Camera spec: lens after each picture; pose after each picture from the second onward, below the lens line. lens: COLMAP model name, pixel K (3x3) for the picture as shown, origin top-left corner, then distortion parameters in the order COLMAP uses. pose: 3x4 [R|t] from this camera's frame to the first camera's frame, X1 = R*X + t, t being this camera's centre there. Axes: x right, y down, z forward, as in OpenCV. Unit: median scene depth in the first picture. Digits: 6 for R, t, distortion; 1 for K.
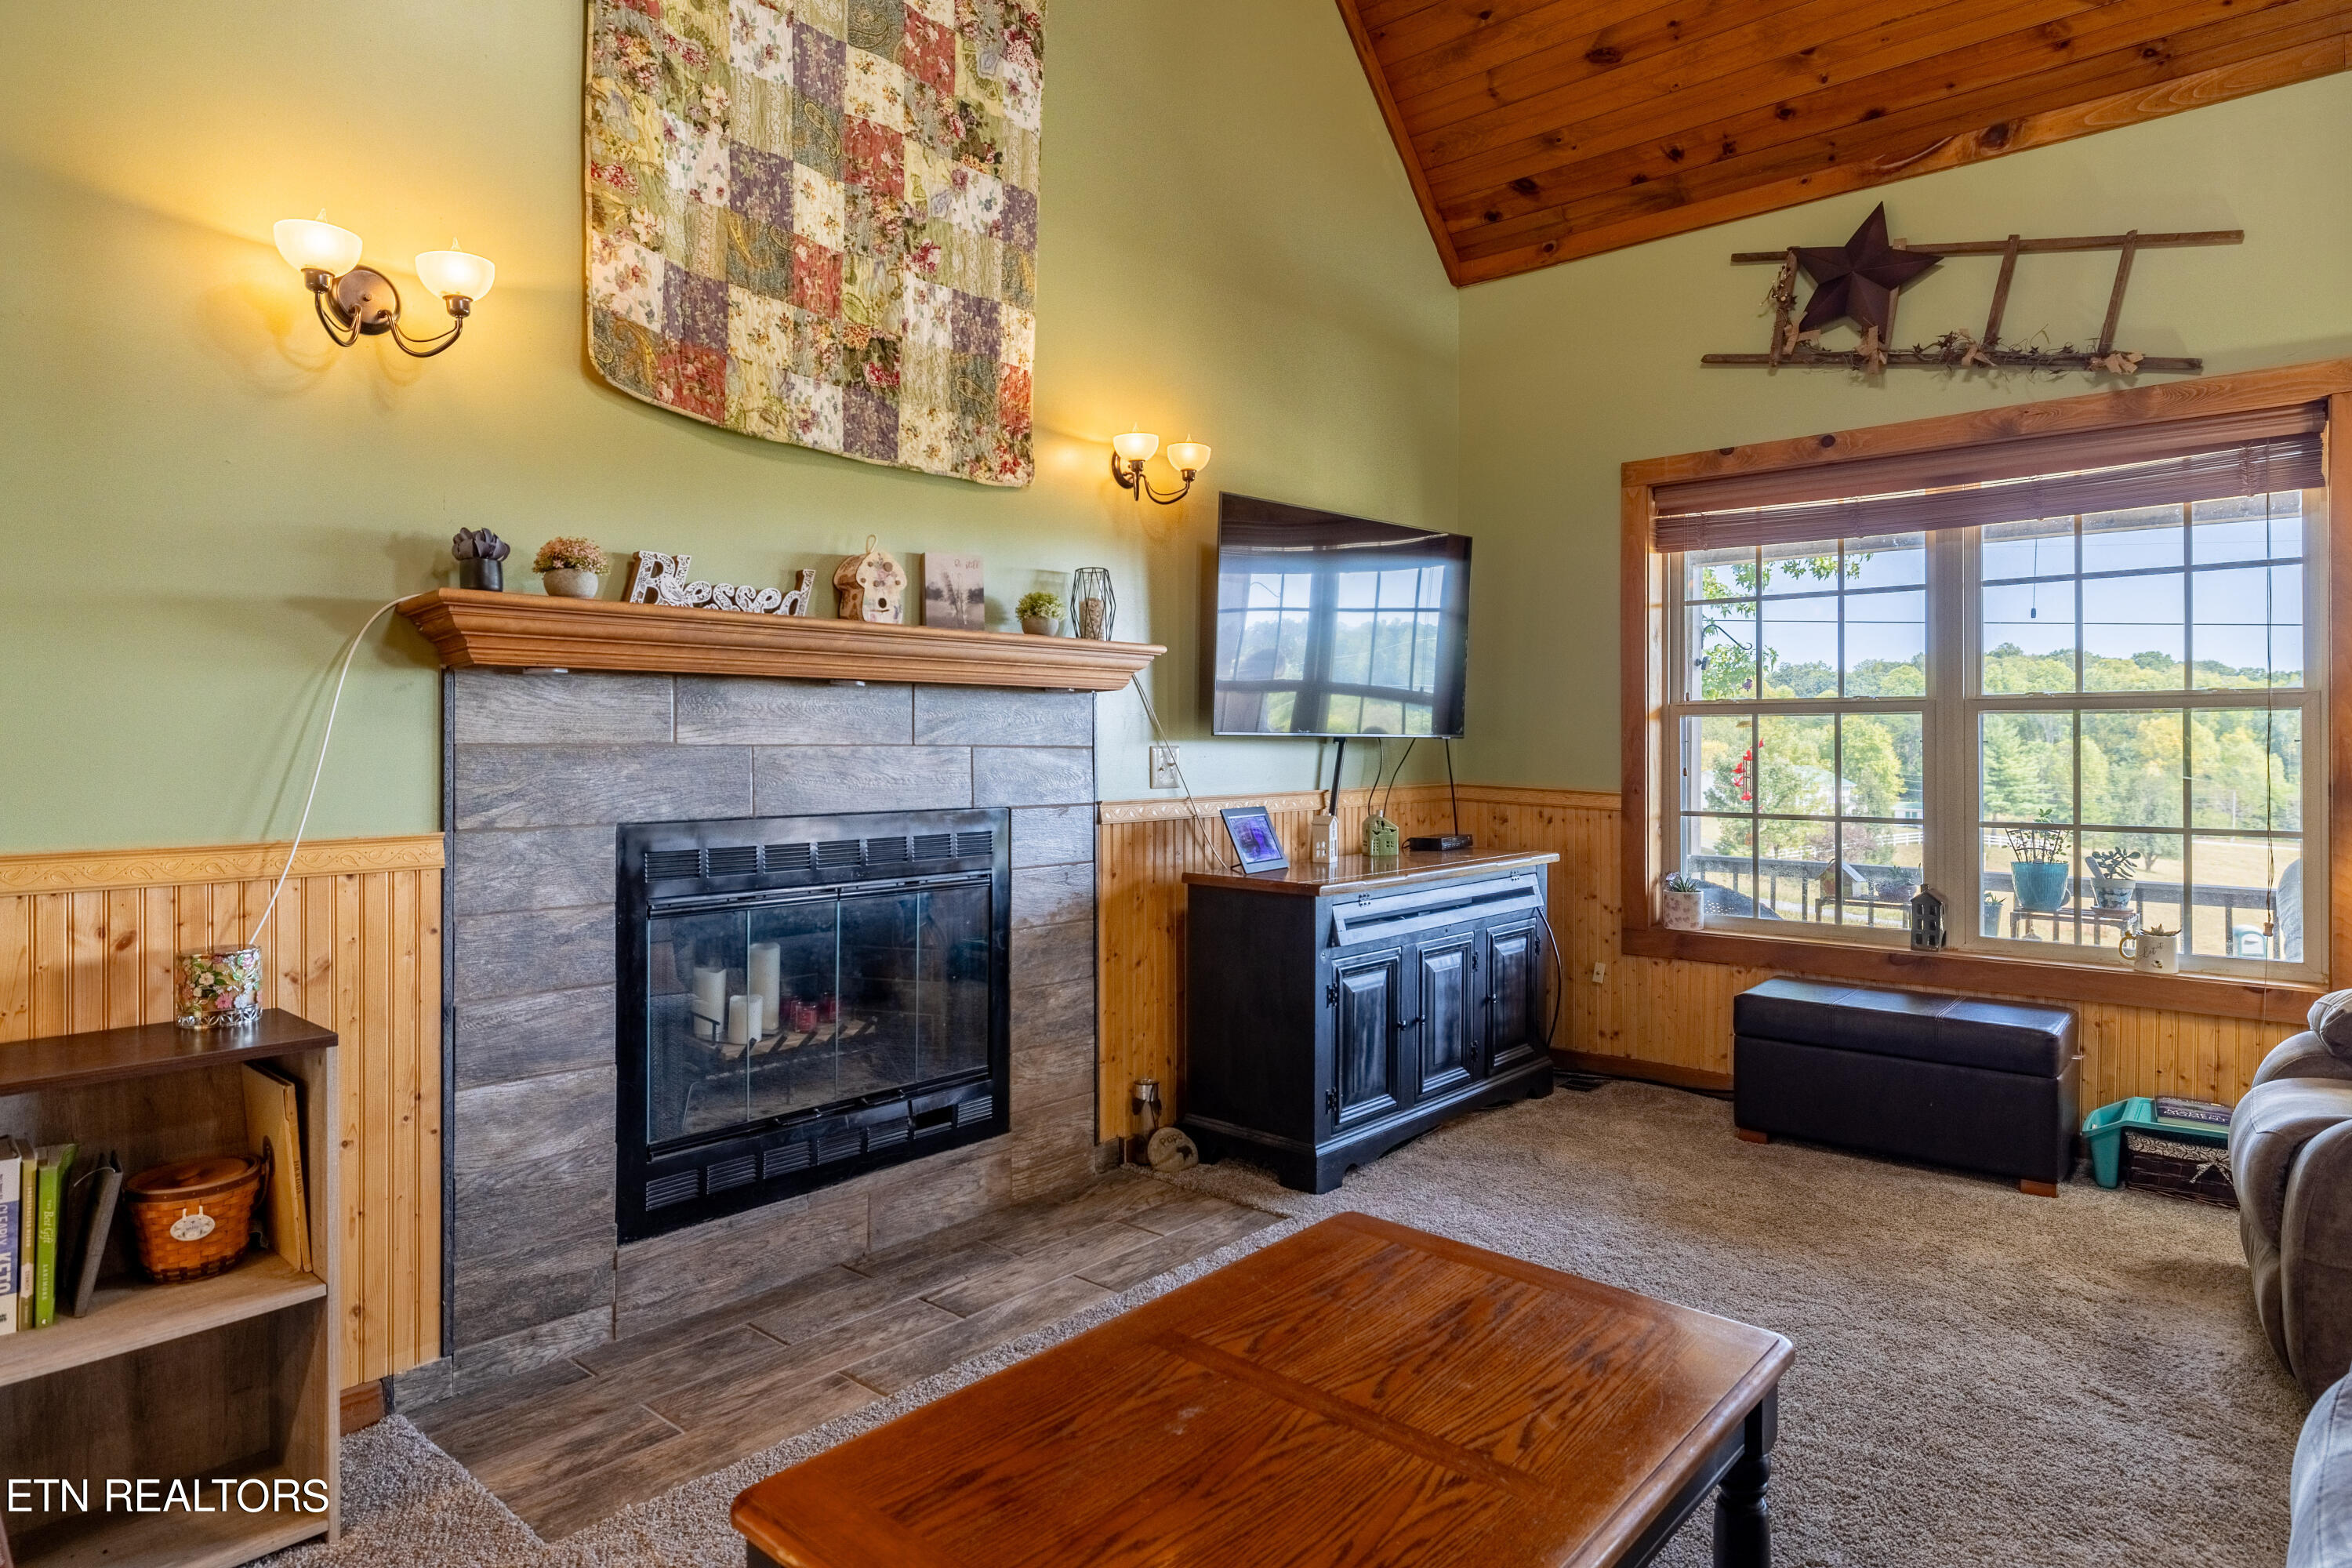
lens RADIAL K [[1347.9, 0, 1166.2], [0, 1347.9, 736.7], [0, 0, 1]] dist [0.001052, 0.000051]
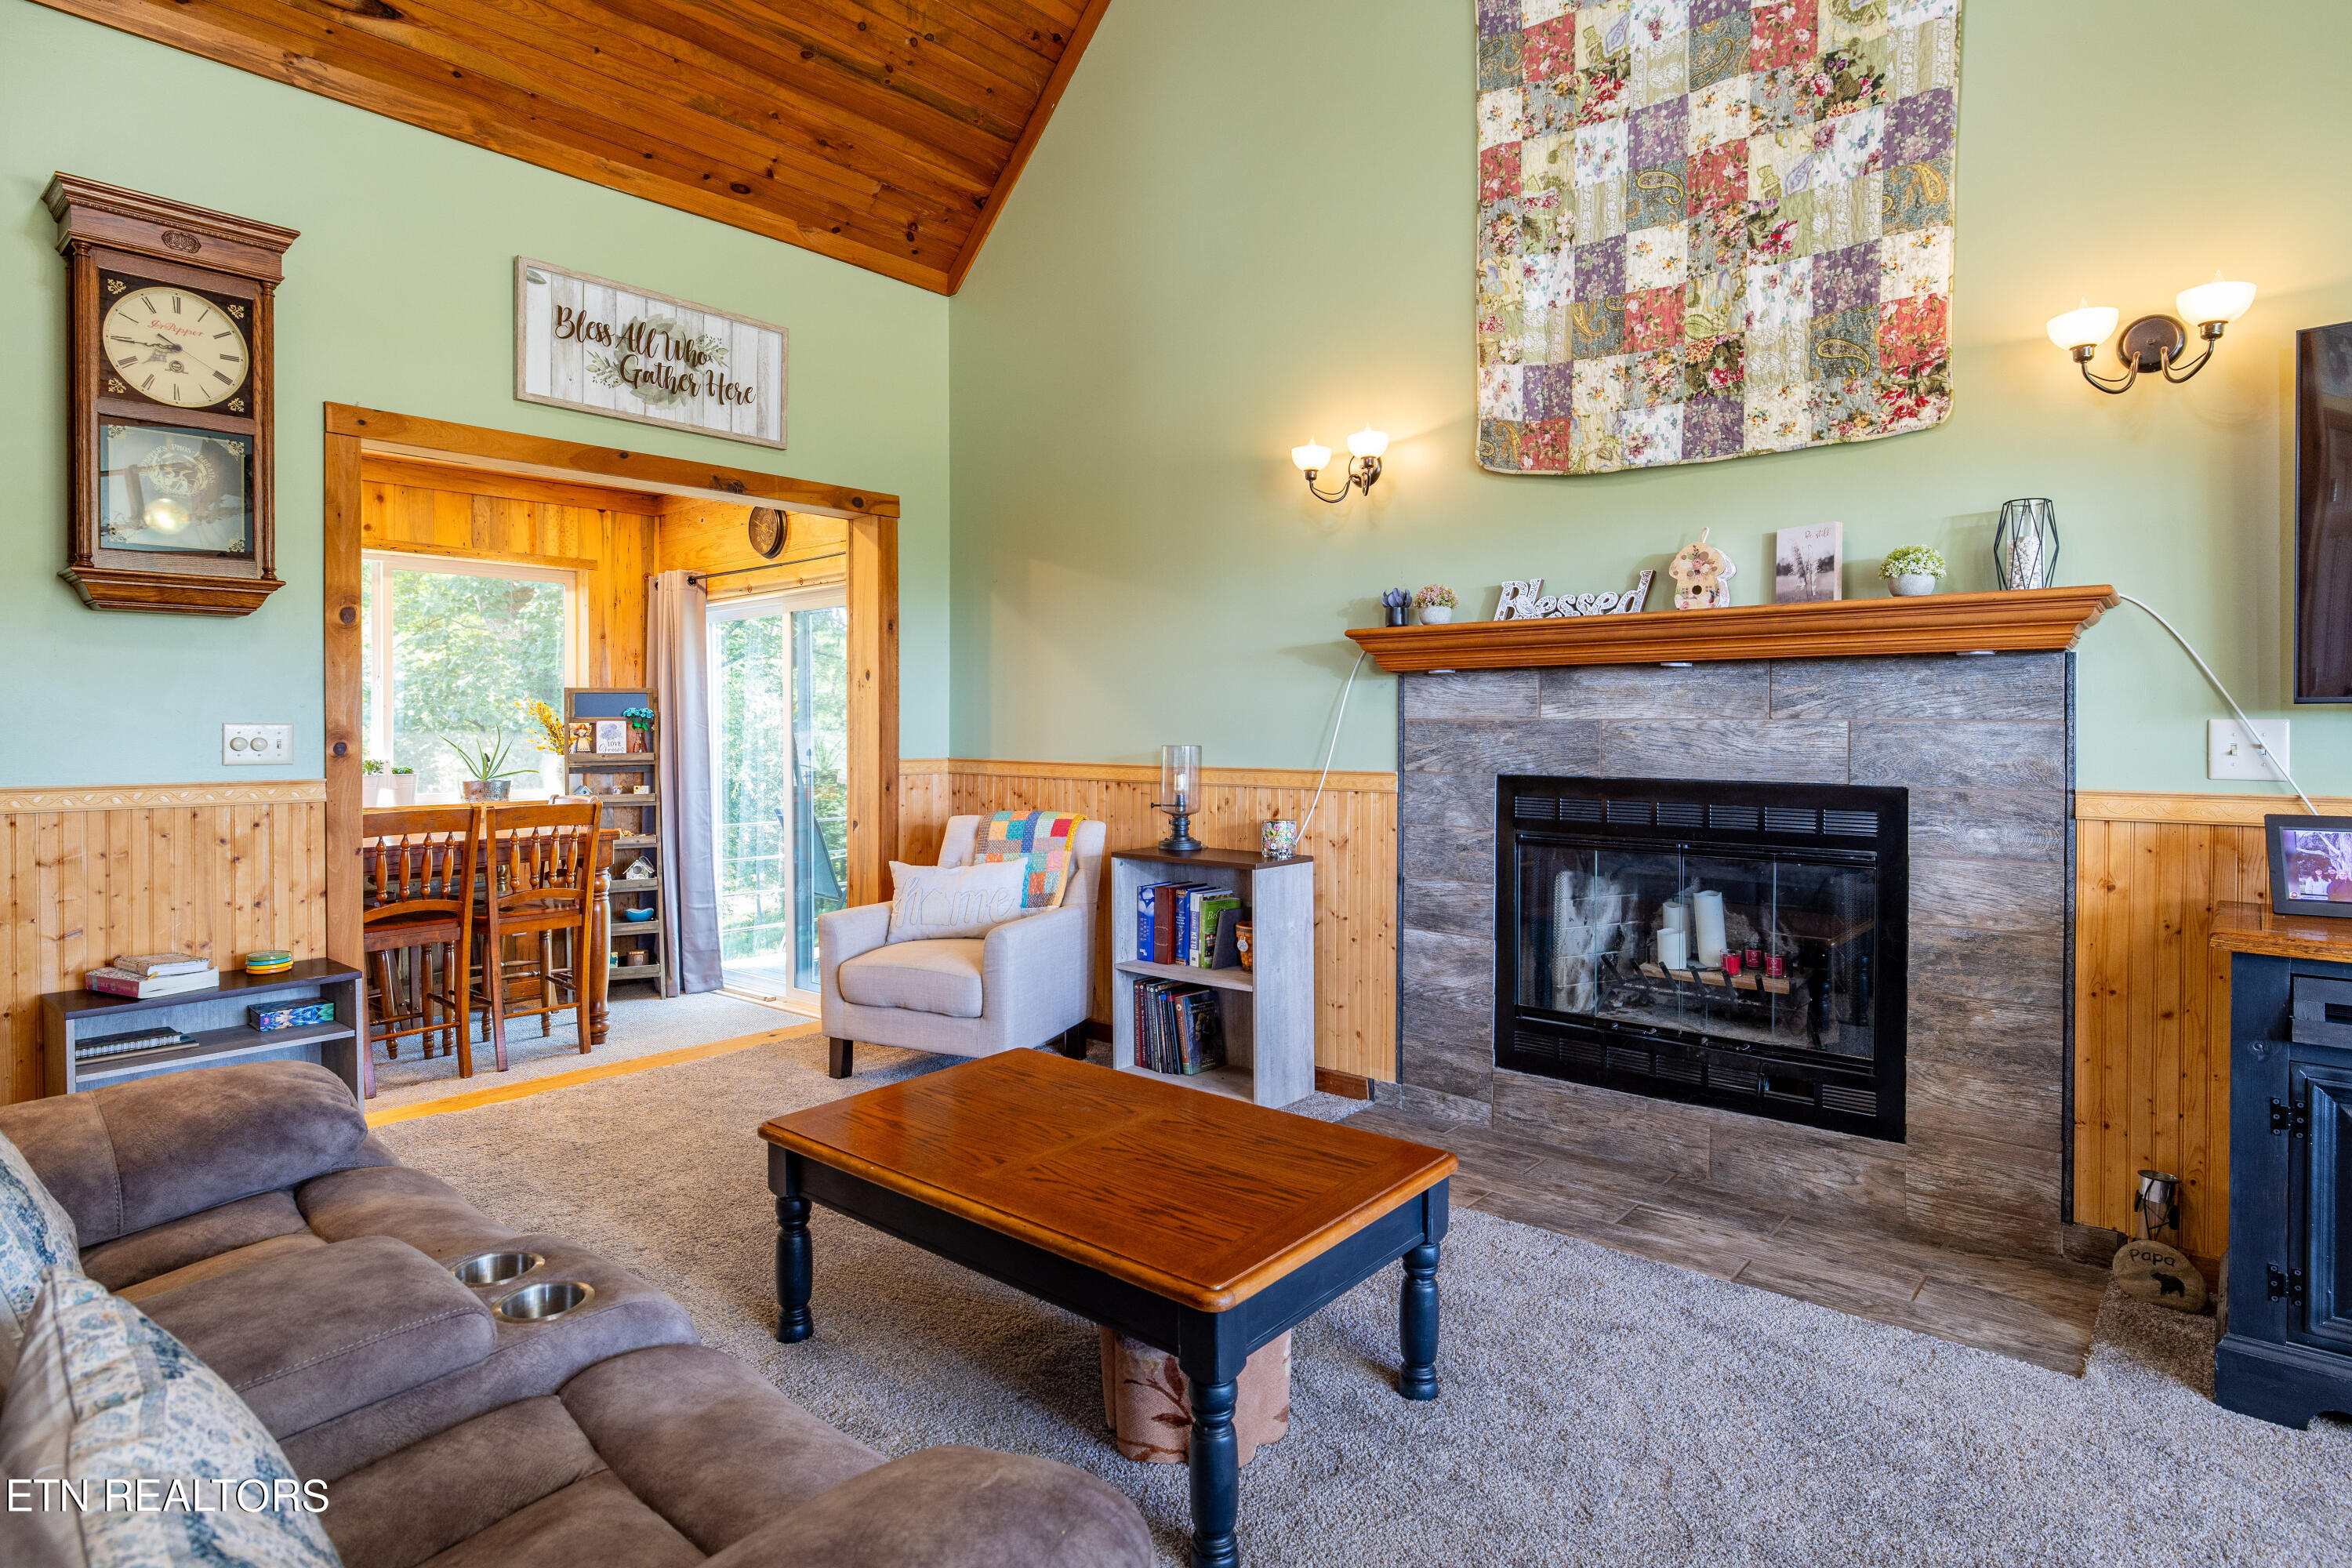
lens RADIAL K [[1238.8, 0, 1149.9], [0, 1238.8, 738.2], [0, 0, 1]] dist [0.003046, -0.001339]
pose [[0.009319, 0.011319, -0.999893, 0.890572], [0.004886, 0.999923, 0.011365, 0.009355], [0.999945, -0.004991, 0.009263, 0.603764]]
